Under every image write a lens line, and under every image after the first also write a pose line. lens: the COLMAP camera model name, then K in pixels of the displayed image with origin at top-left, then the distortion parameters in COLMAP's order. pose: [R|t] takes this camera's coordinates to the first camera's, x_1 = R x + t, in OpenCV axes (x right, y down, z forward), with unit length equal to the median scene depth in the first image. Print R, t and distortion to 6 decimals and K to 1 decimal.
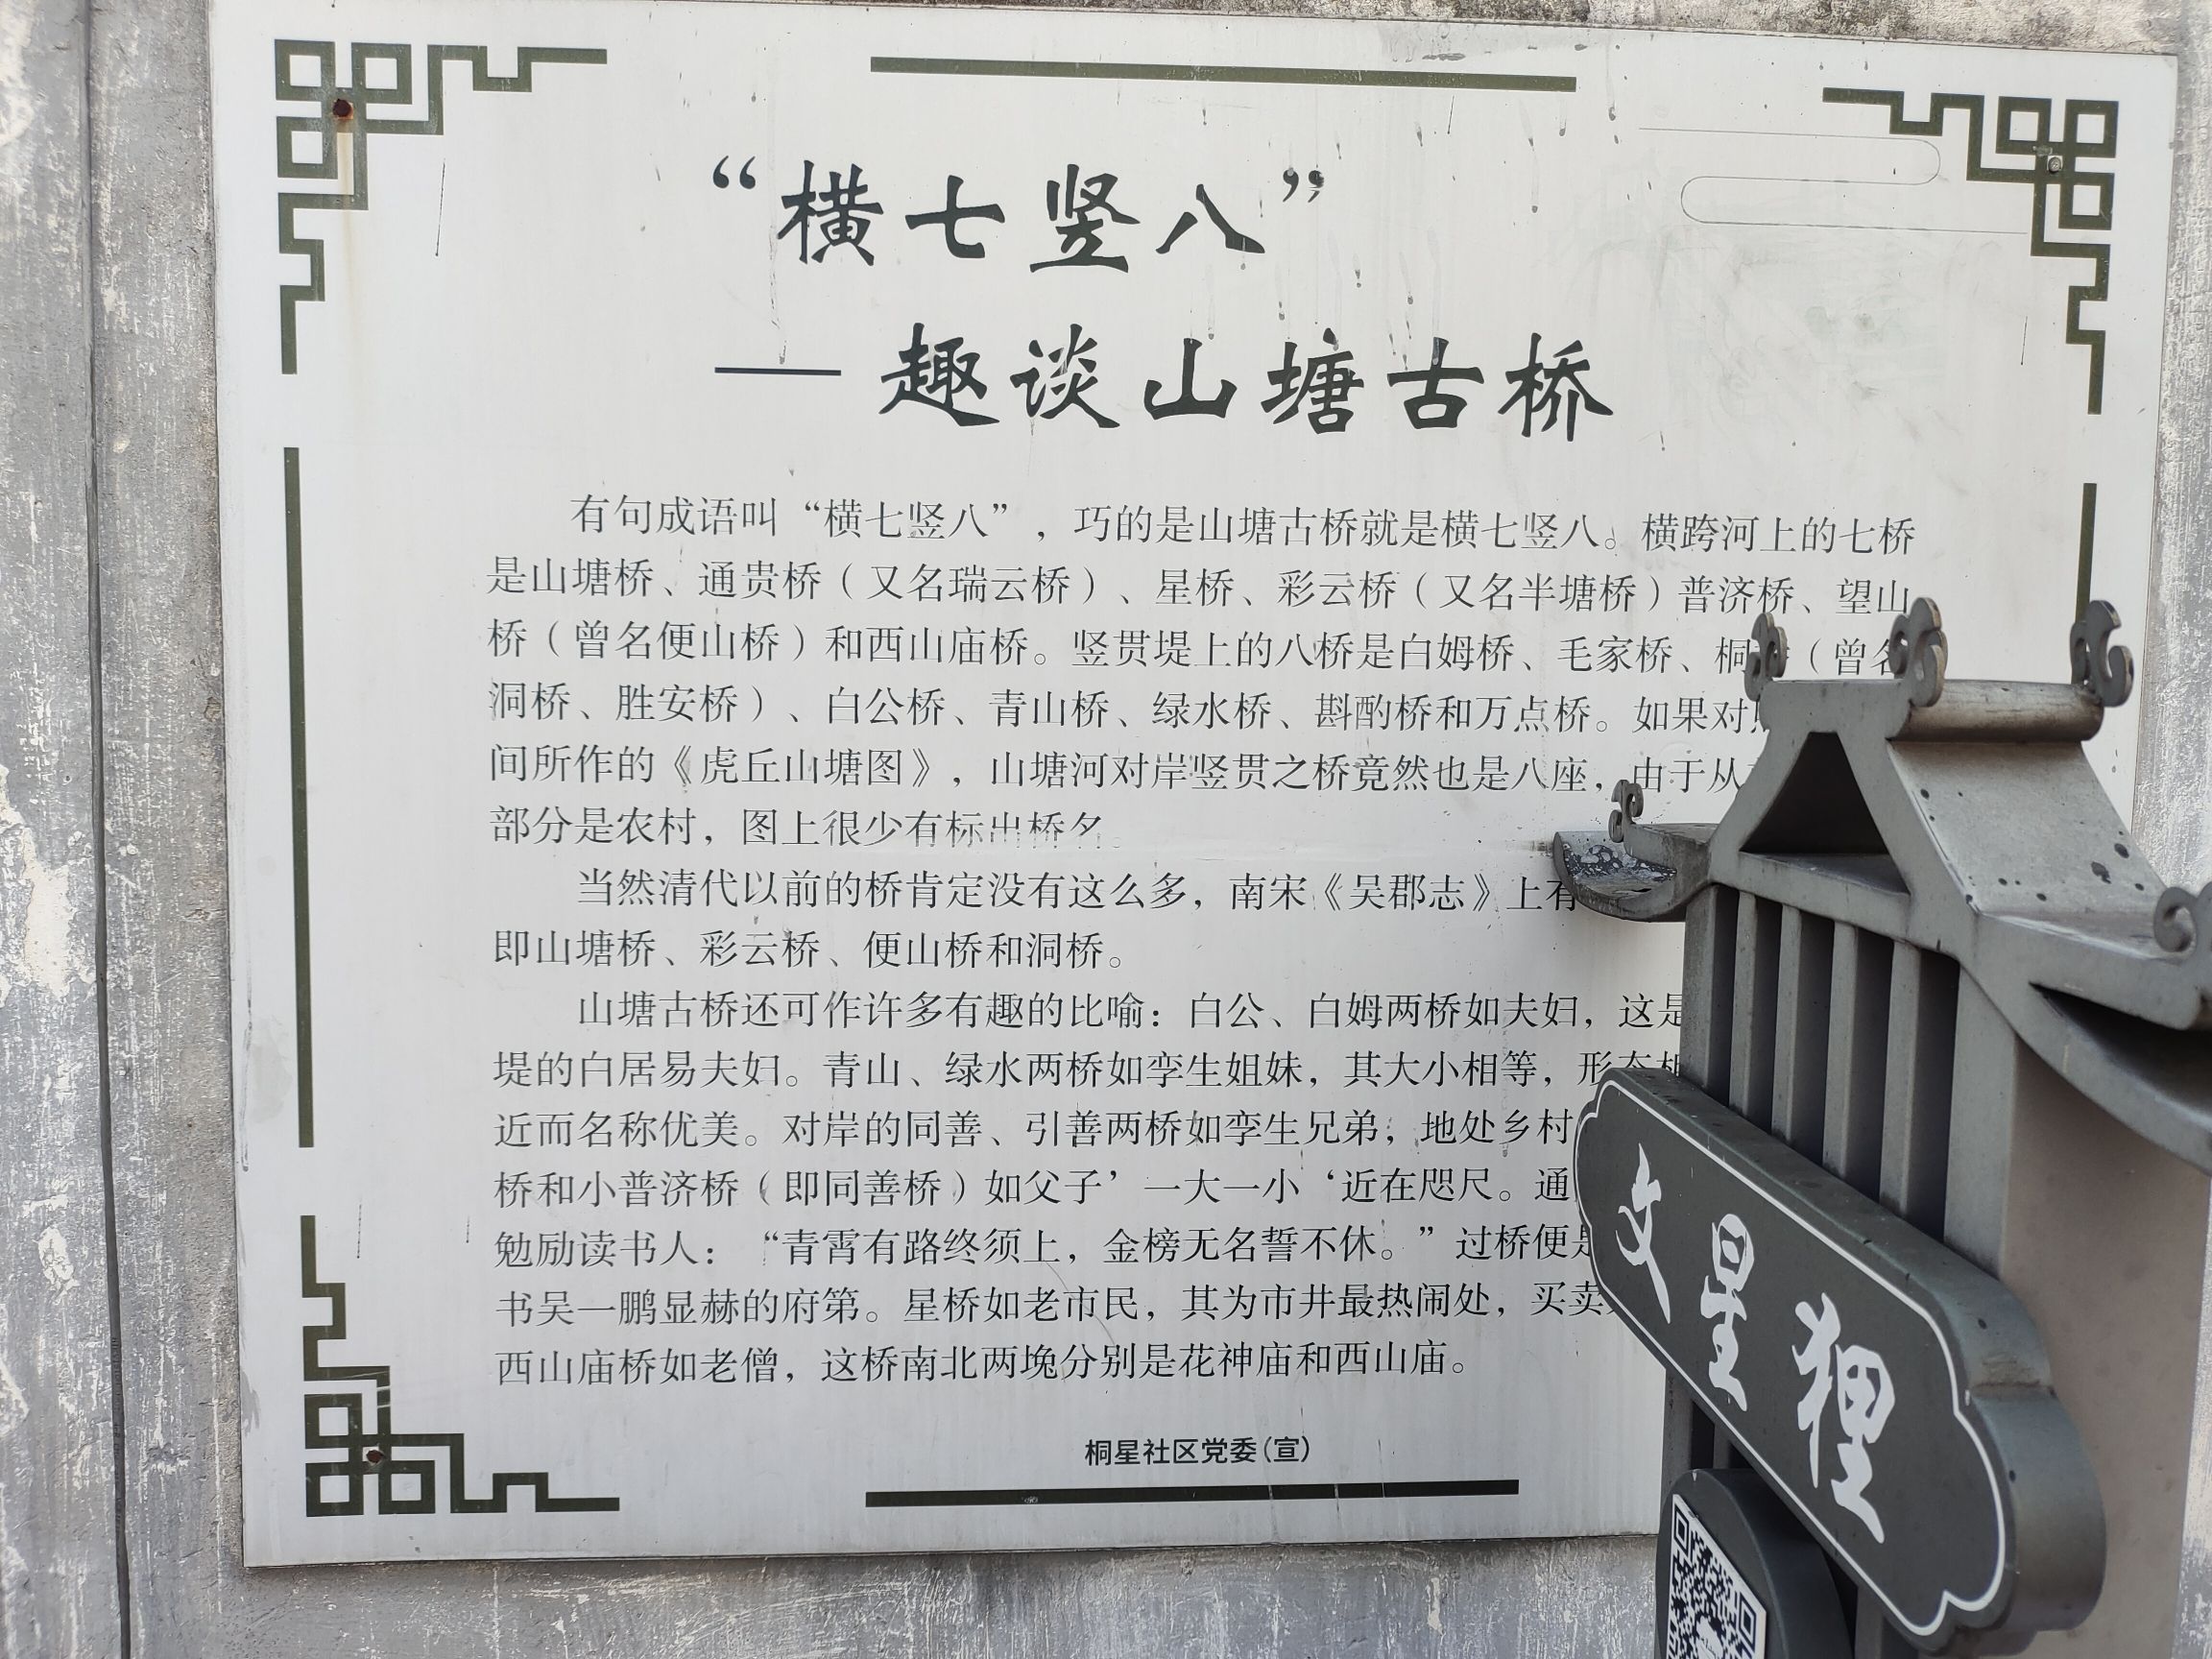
lens RADIAL K [[1675.9, 0, 975.5], [0, 1675.9, 812.0], [0, 0, 1]] dist [0.061635, -0.035388]
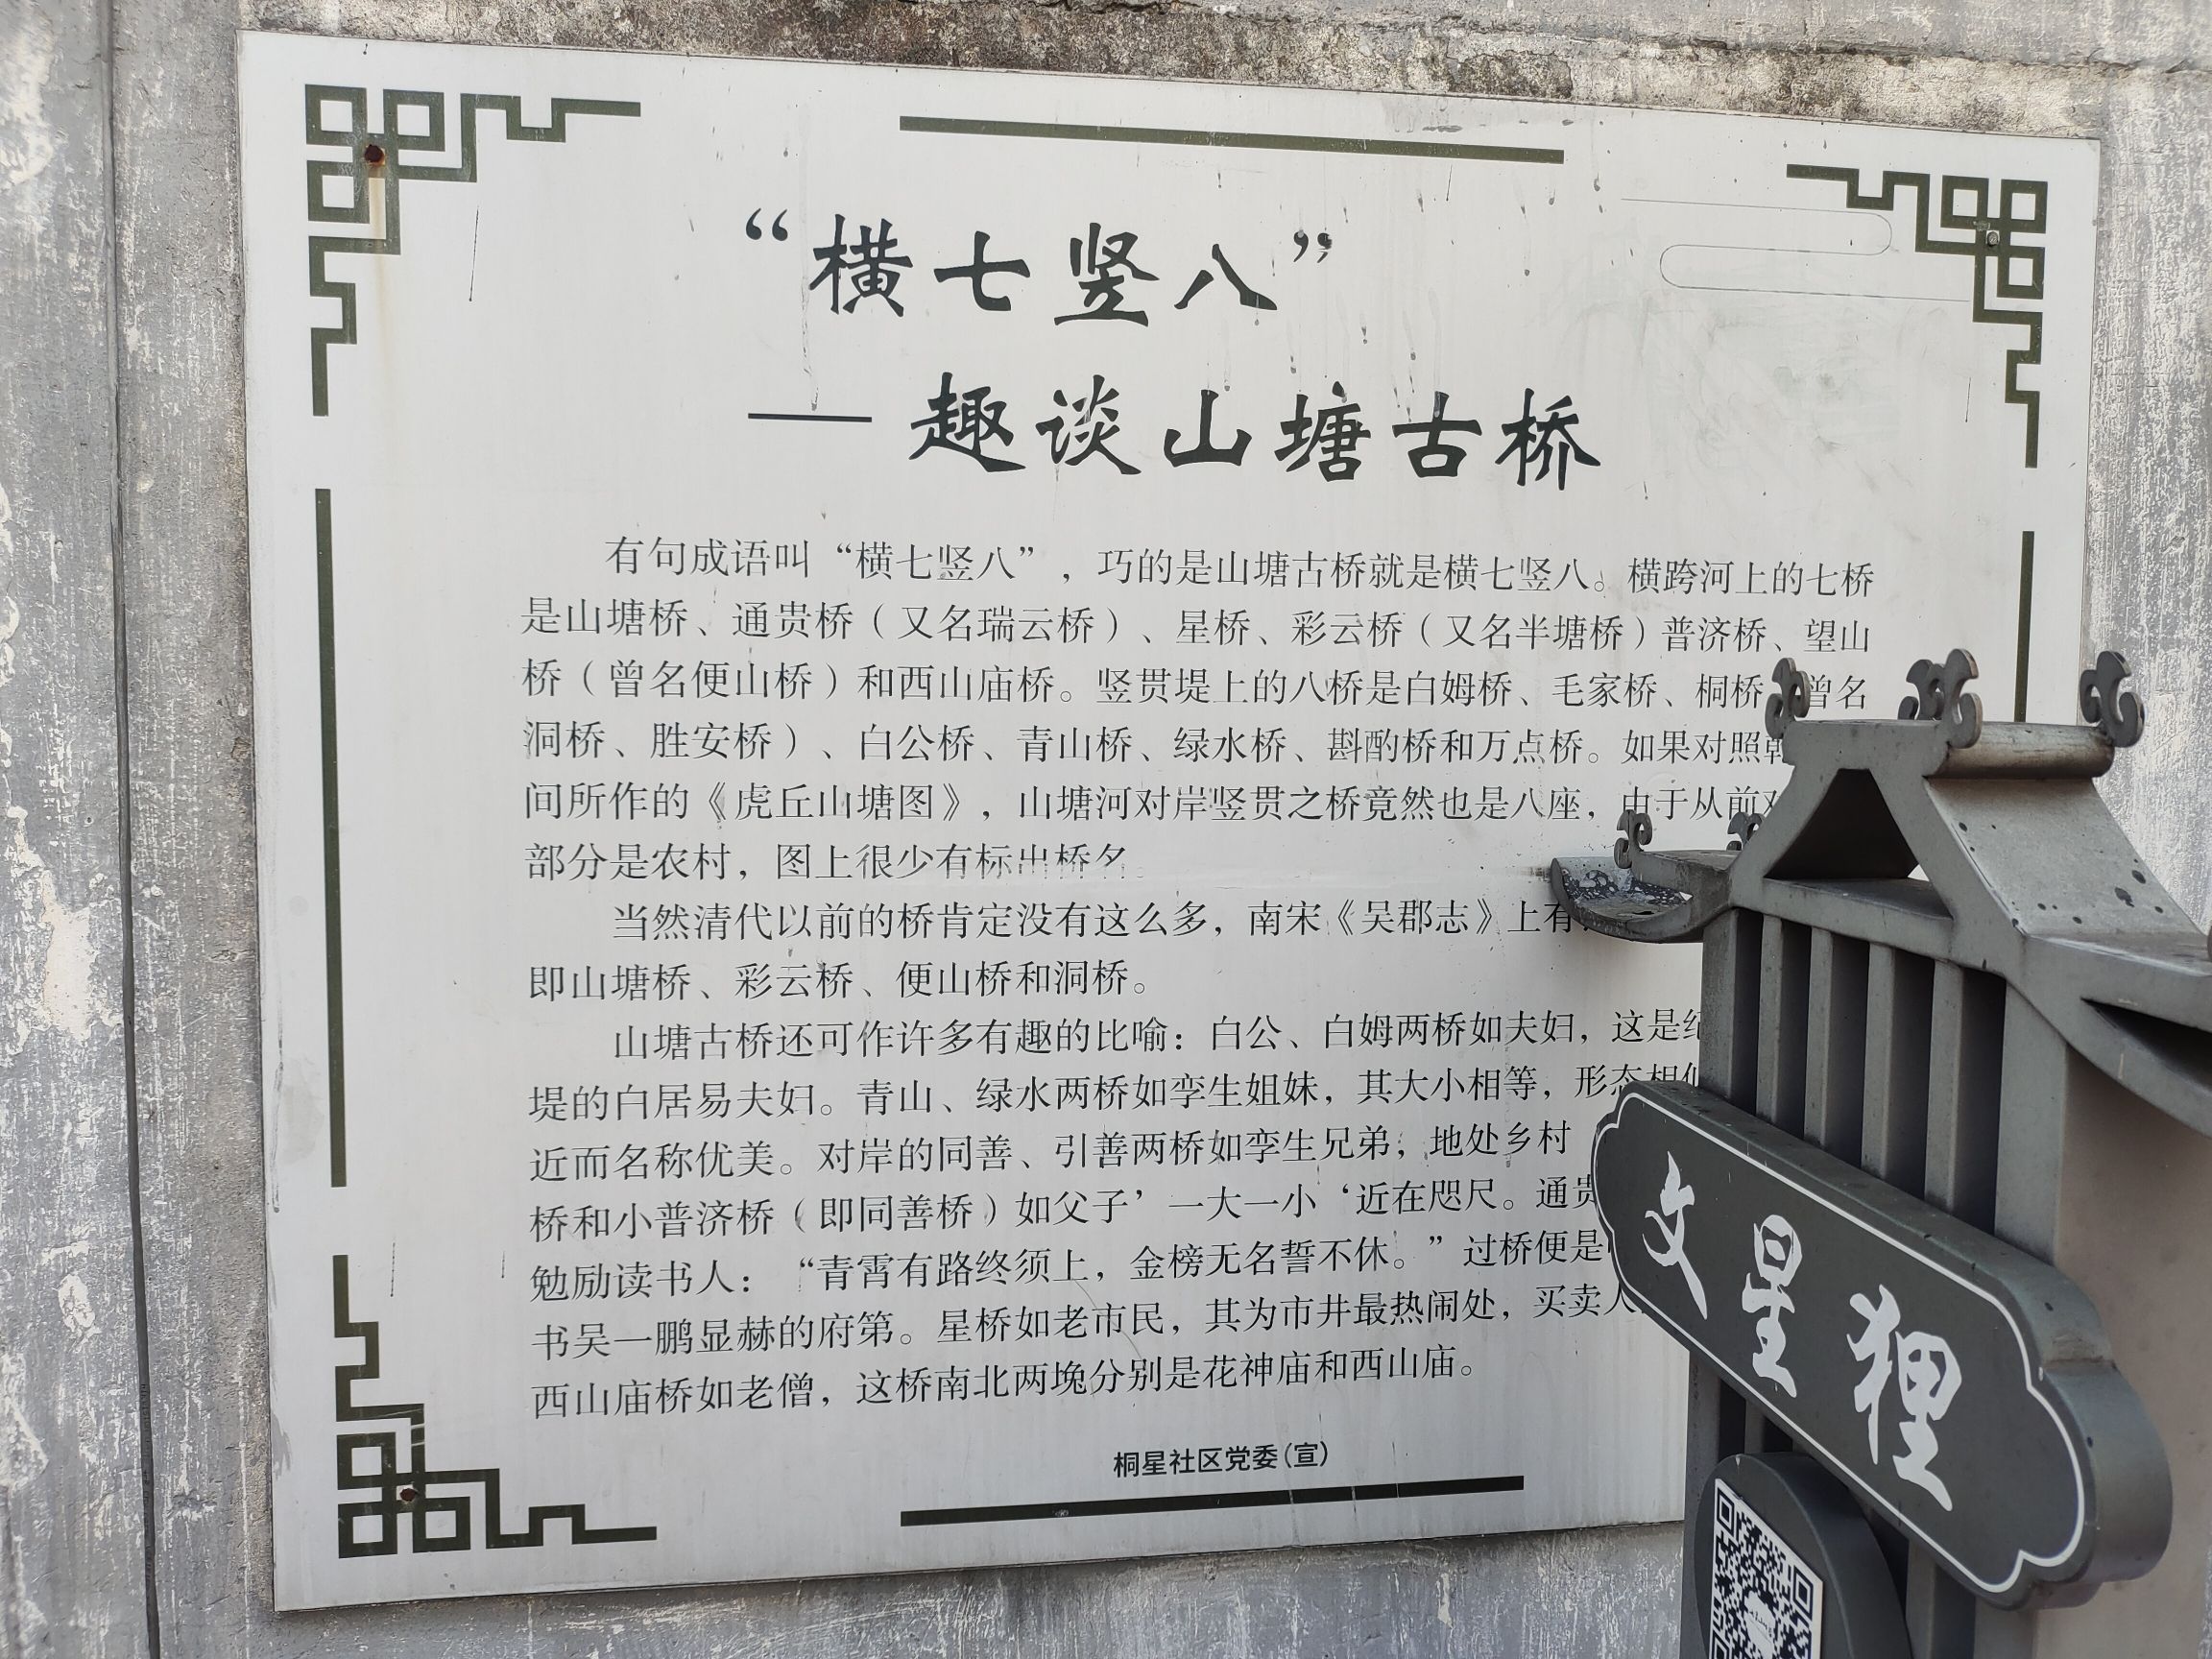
lens RADIAL K [[1650.9, 0, 1048.0], [0, 1650.9, 818.5], [0, 0, 1]] dist [0.061828, -0.038997]
pose [[0.997515, -0.008588, 0.069928, -0.044293], [0.009456, 0.999882, -0.012091, -0.003477], [-0.069816, 0.012722, 0.997479, -0.015919]]
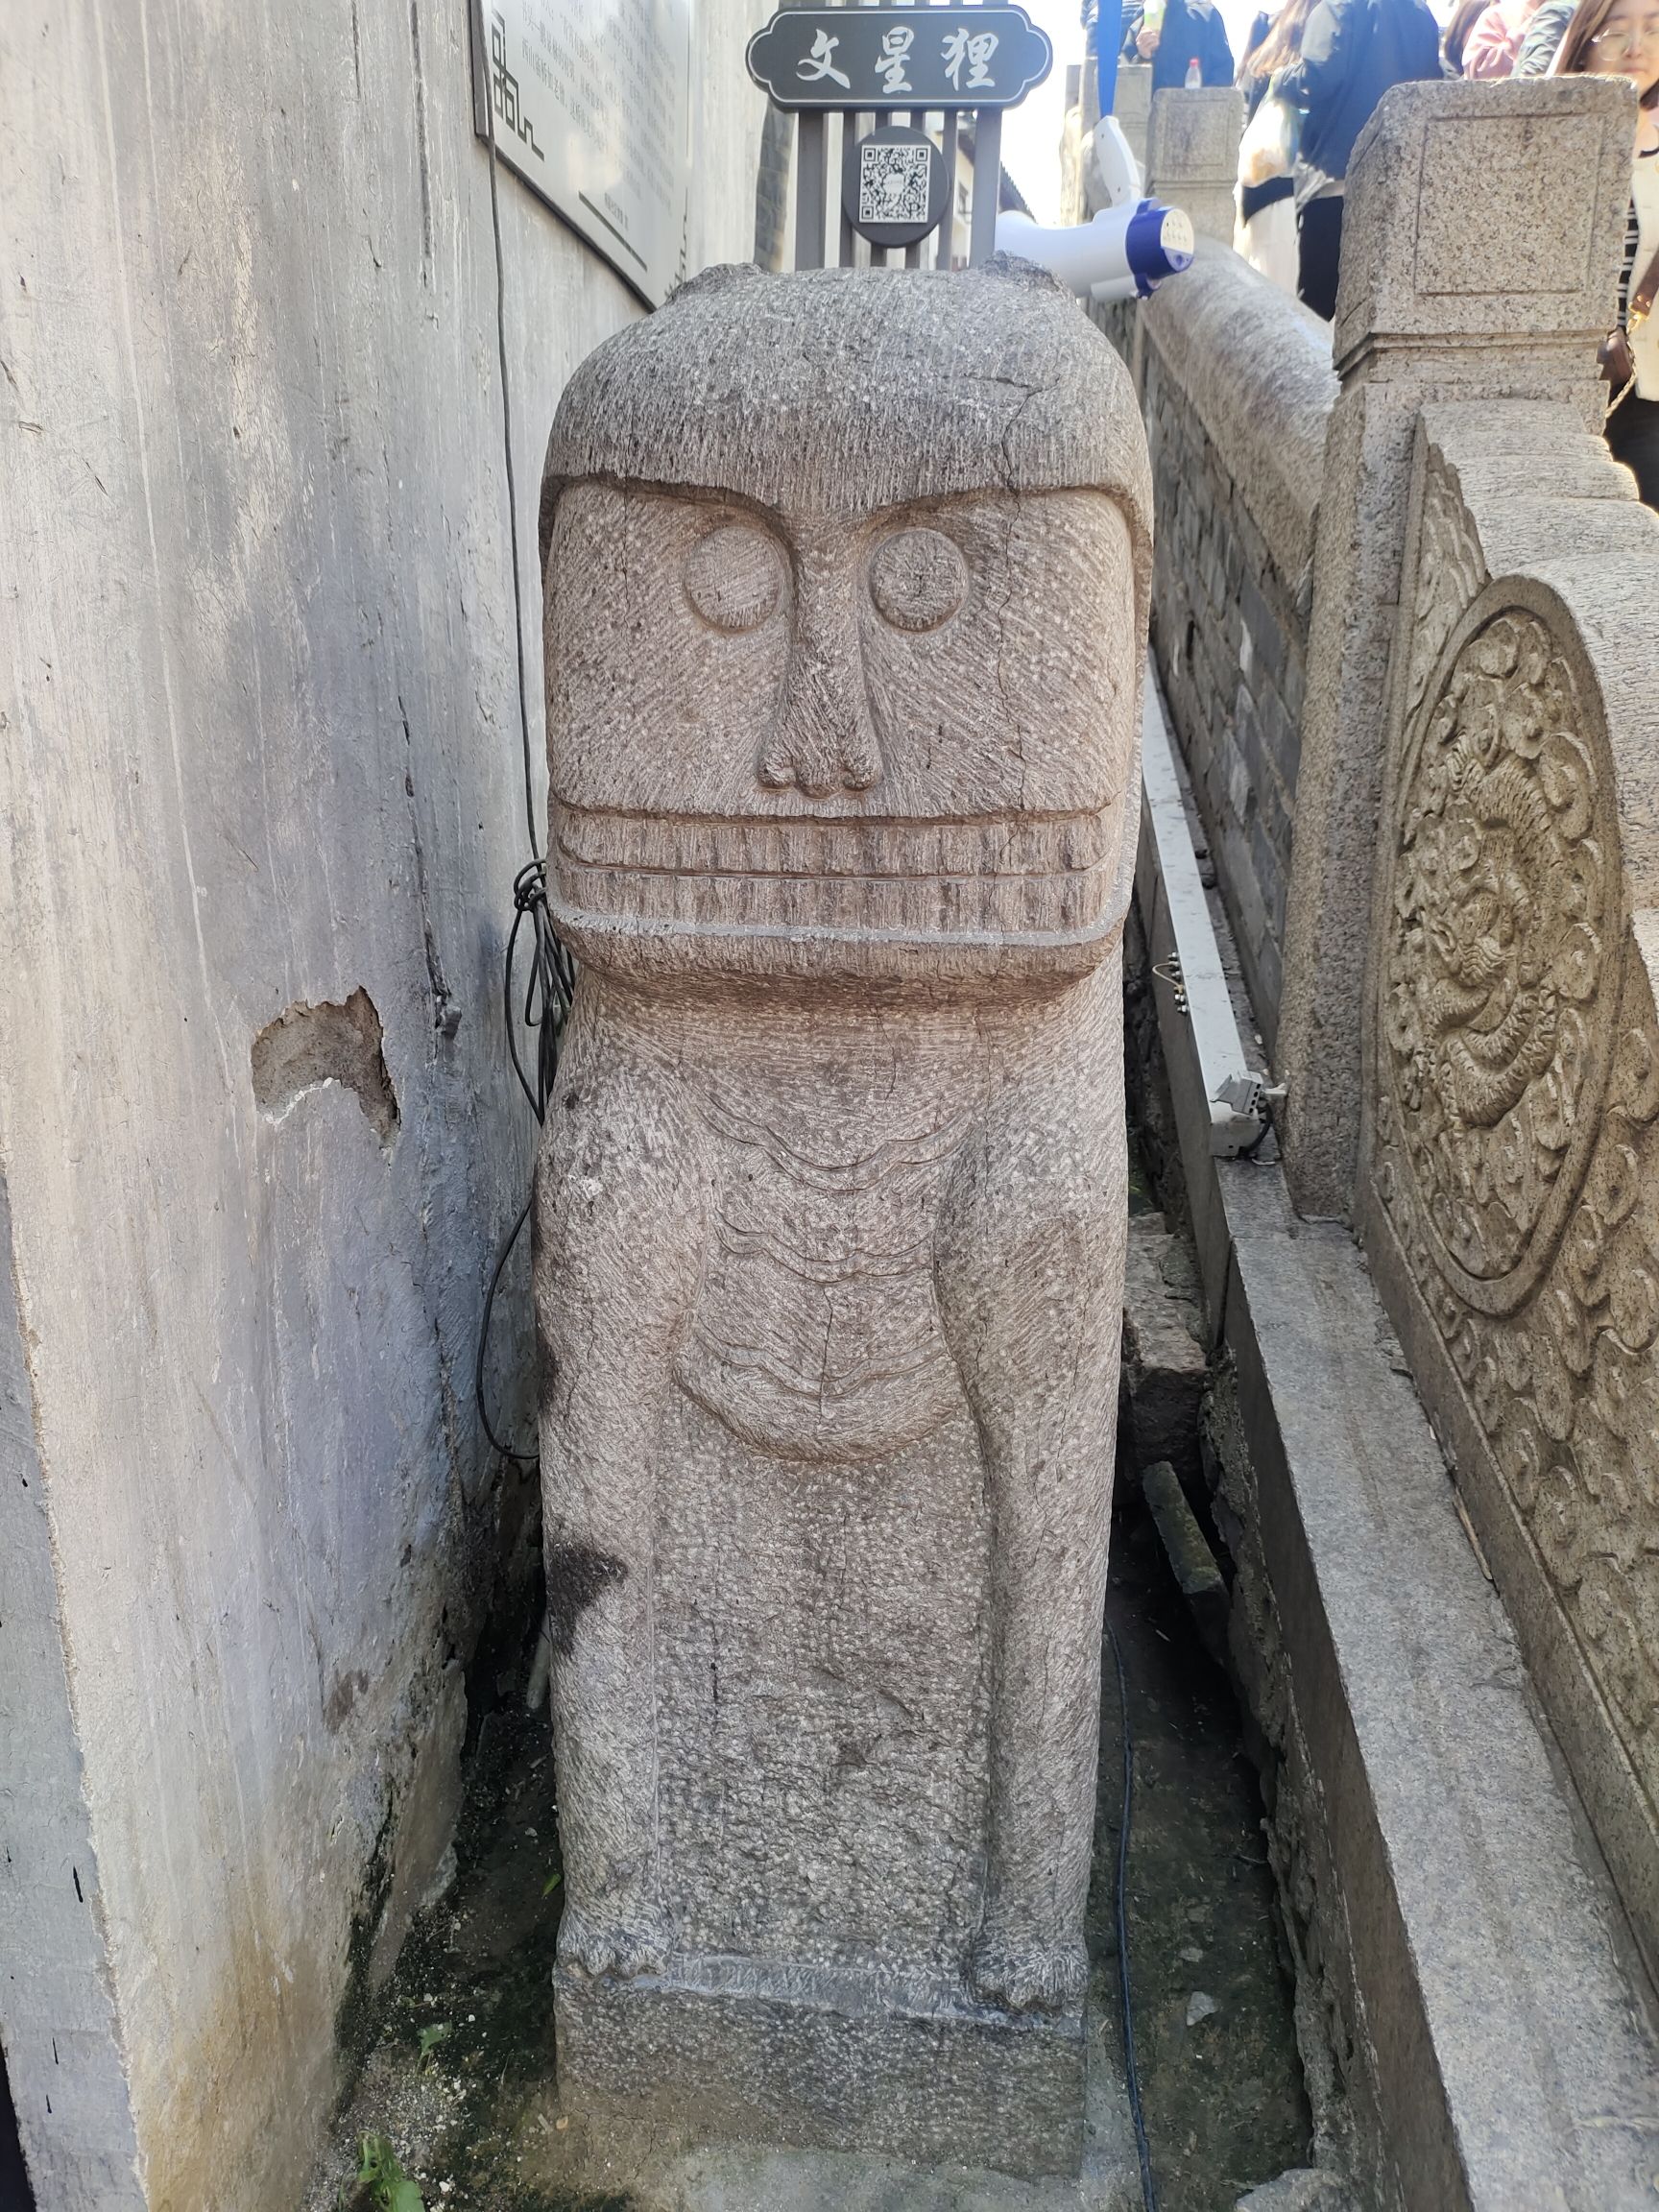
lens RADIAL K [[1675.9, 0, 829.5], [0, 1675.9, 1106.0], [0, 0, 1]] dist [0.061635, -0.035388]
pose [[0.133829, -0.261399, 0.955908, -2.170309], [0.056647, 0.965026, 0.255961, 0.944843], [-0.989384, 0.019894, 0.143956, 0.494997]]
